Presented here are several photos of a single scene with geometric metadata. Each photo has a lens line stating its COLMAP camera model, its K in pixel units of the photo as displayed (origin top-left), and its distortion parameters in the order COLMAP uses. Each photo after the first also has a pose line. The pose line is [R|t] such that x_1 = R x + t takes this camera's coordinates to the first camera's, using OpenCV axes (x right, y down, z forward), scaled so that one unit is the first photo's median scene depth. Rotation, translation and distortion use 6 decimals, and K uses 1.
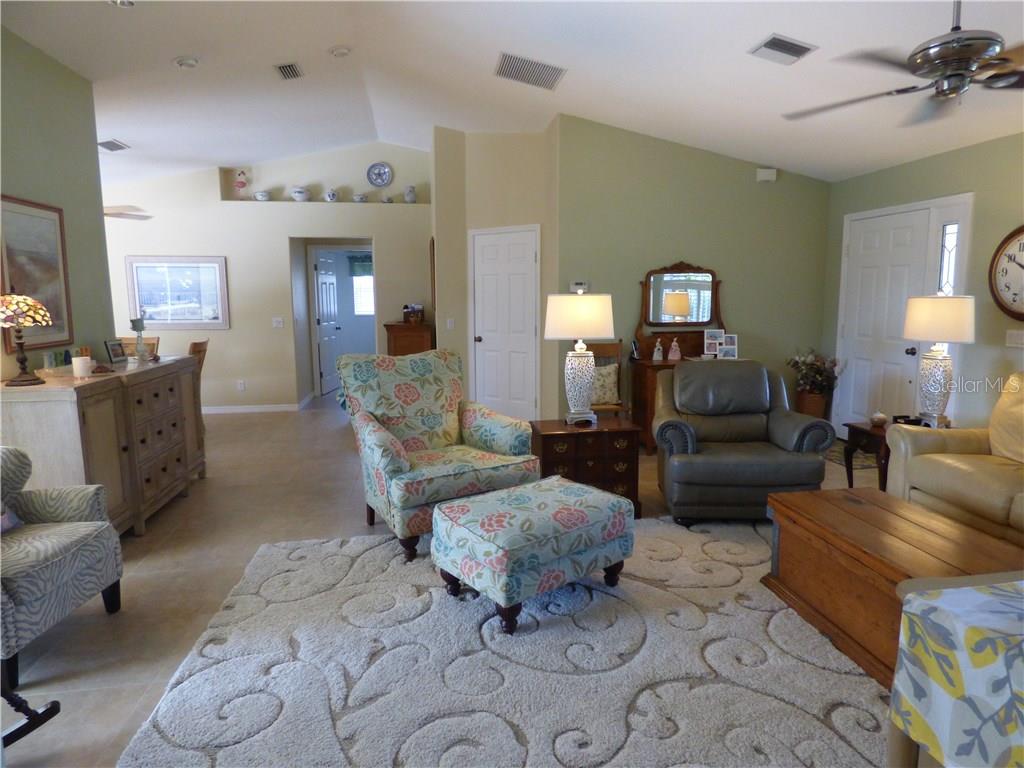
lens RADIAL K [[621.6, 0, 521.6], [0, 621.6, 384.6], [0, 0, 1]] dist [-0.000984, 0.000711]
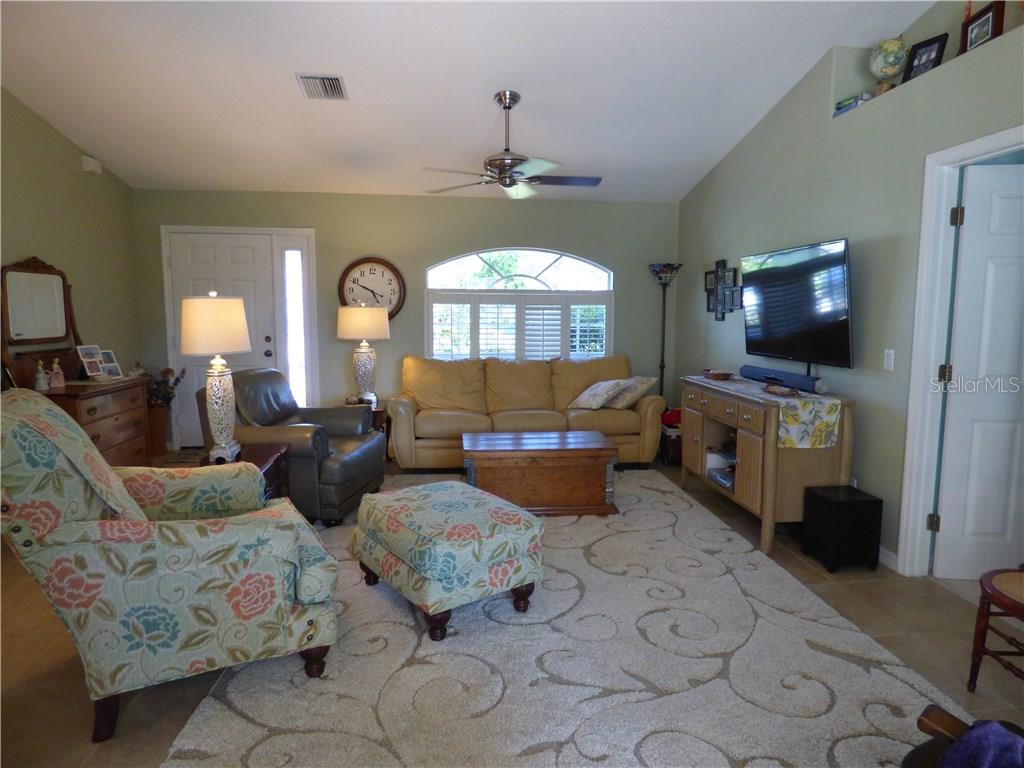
lens RADIAL K [[621.6, 0, 521.0], [0, 621.6, 380.7], [0, 0, 1]] dist [-0.000984, 0.000711]
pose [[0.055111, -0.104389, 0.993008, -0.706715], [0.139139, 0.985619, 0.095890, -0.064483], [-0.988738, 0.132881, 0.068843, 0.596638]]
